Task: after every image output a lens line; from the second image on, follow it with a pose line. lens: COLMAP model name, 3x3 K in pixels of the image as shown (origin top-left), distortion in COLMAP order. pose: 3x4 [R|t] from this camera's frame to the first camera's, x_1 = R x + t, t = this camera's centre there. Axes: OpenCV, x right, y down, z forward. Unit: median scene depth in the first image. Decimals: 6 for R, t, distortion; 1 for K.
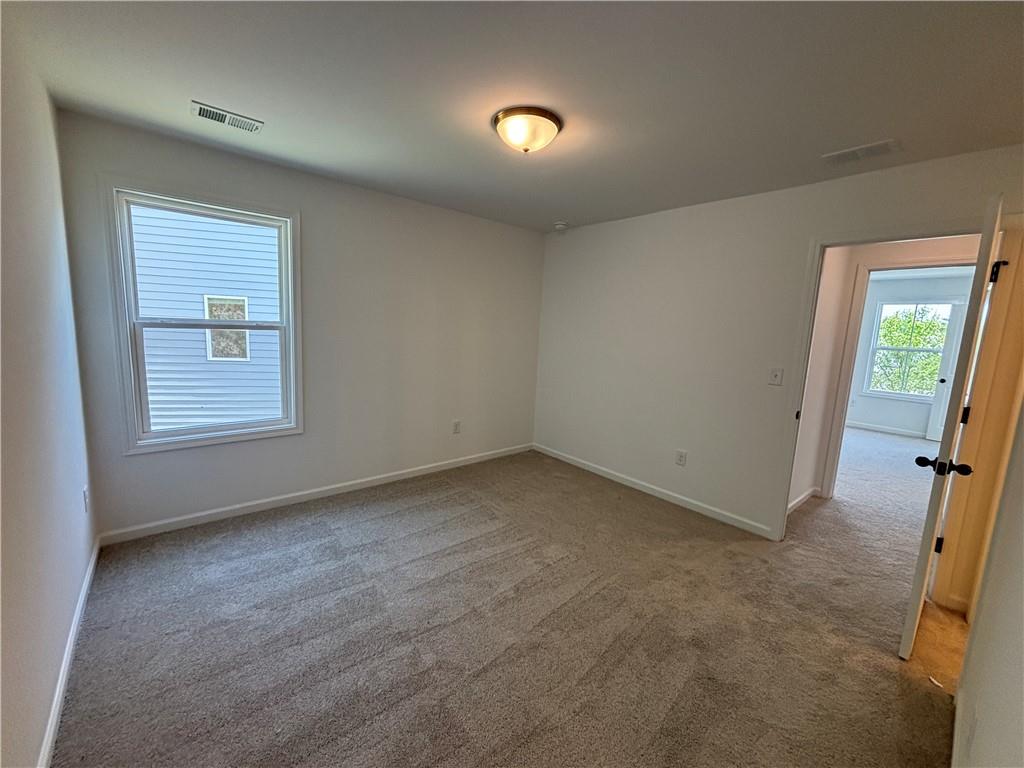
lens RADIAL K [[413.7, 0, 512.0], [0, 413.7, 384.0], [0, 0, 1]] dist [-0.001383, 0.000329]
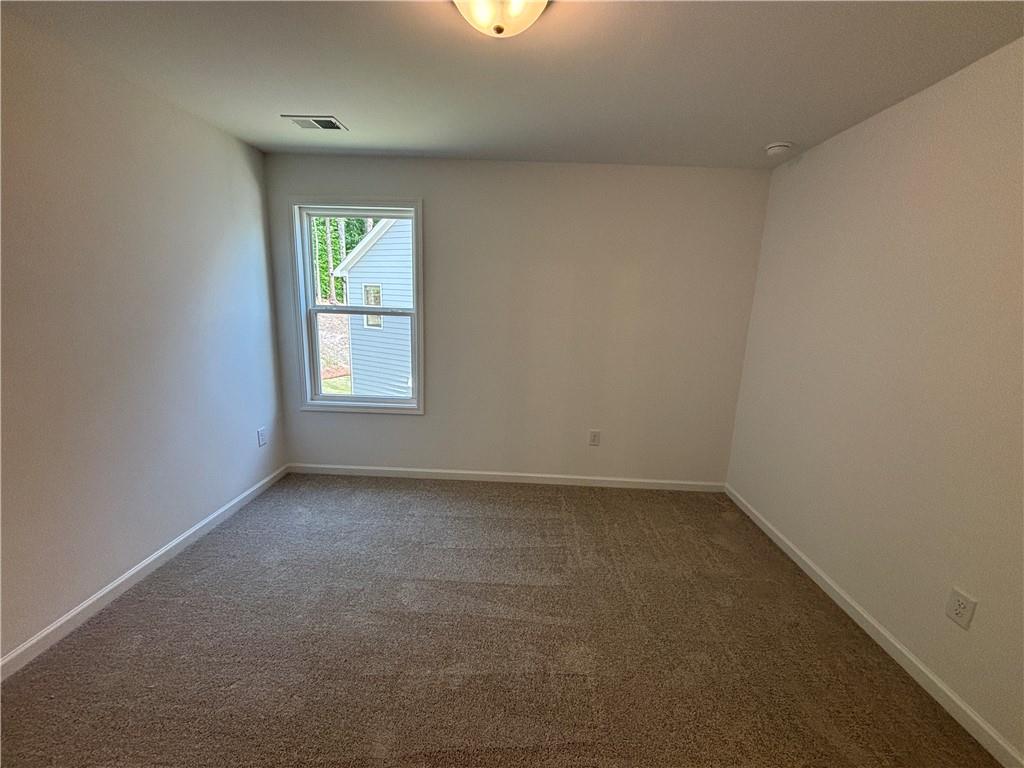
lens RADIAL K [[413.7, 0, 512.0], [0, 413.7, 384.0], [0, 0, 1]] dist [-0.001383, 0.000329]
pose [[0.737226, 0.115022, -0.665783, 0.377409], [-0.097898, 0.993189, 0.063183, -0.051766], [0.668516, 0.018598, 0.743465, 0.399411]]
